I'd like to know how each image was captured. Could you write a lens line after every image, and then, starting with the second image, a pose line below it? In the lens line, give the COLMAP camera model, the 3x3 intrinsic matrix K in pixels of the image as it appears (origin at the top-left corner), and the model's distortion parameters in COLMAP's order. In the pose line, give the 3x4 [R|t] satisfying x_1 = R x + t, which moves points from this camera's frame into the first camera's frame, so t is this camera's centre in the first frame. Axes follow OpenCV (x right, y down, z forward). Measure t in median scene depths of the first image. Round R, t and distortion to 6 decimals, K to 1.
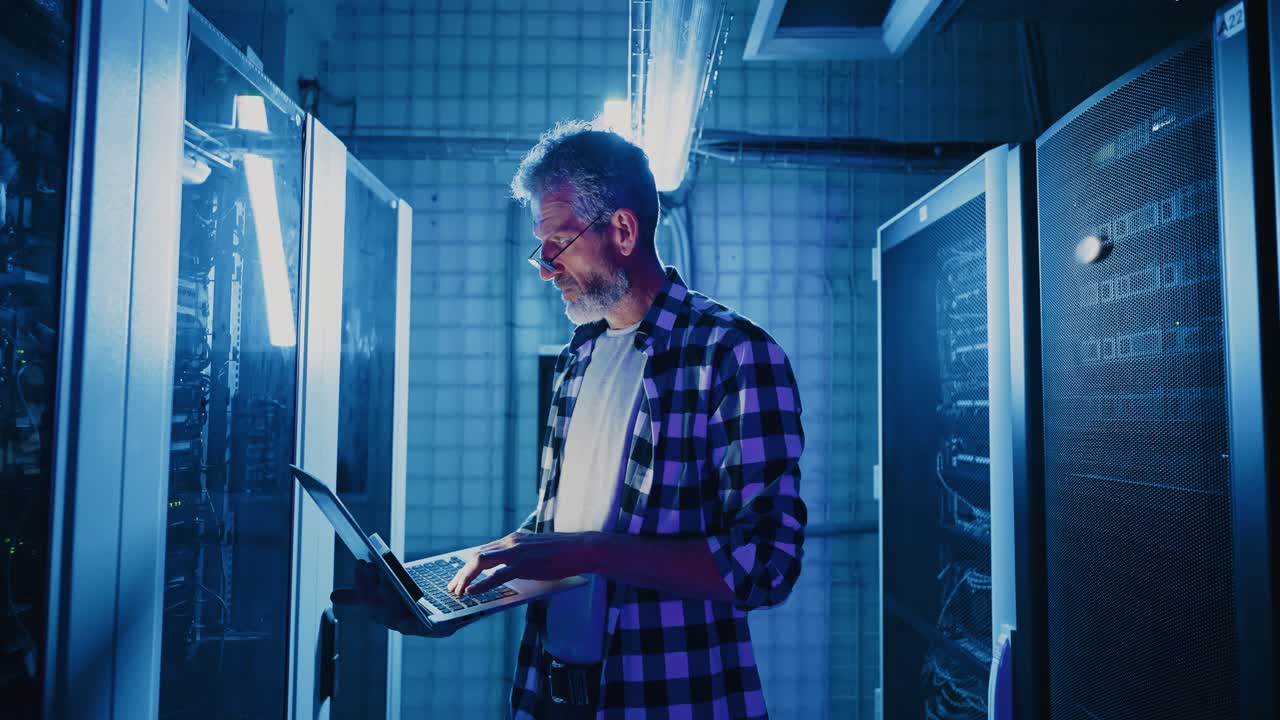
lens RADIAL K [[824.1, 0, 680.1], [0, 824.1, 357.2], [0, 0, 1]] dist [-0.065983, 0.045636]
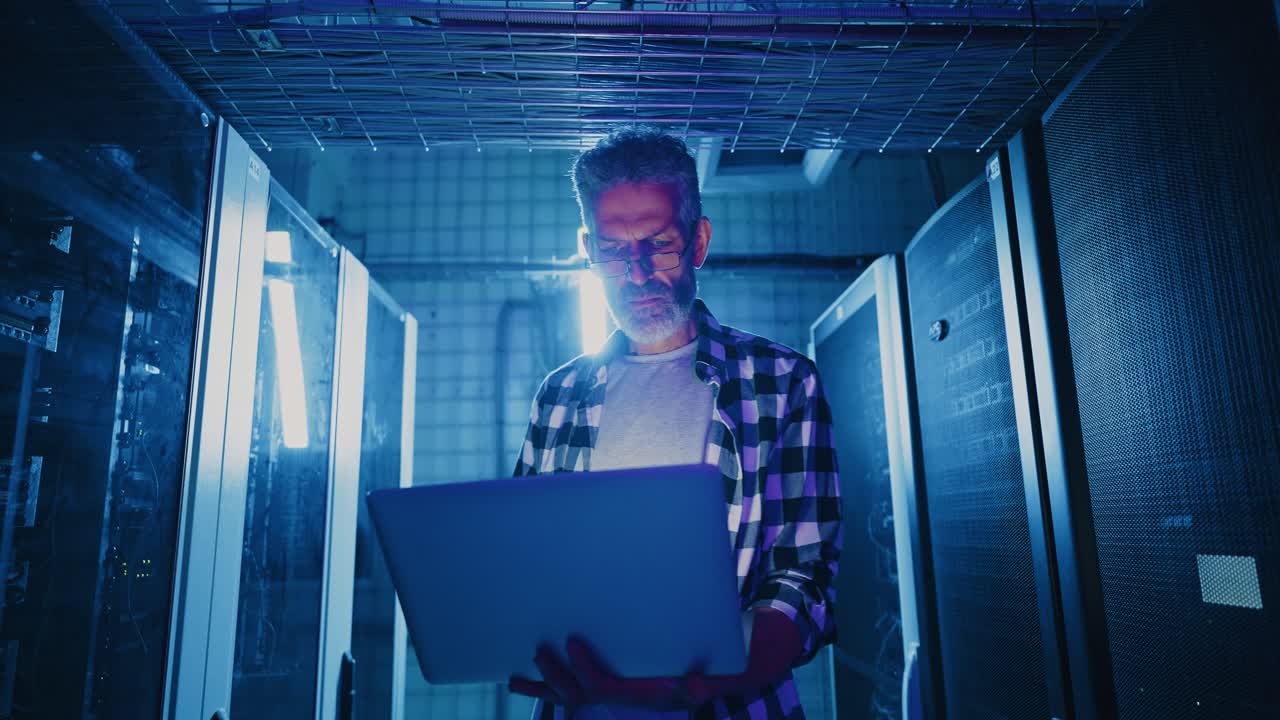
lens RADIAL K [[824.1, 0, 680.1], [0, 824.1, 357.2], [0, 0, 1]] dist [-0.065983, 0.045636]
pose [[0.999464, -0.029047, 0.015099, 0.033332], [0.030866, 0.989811, -0.138999, 0.044137], [-0.010908, 0.139390, 0.990177, -0.166709]]
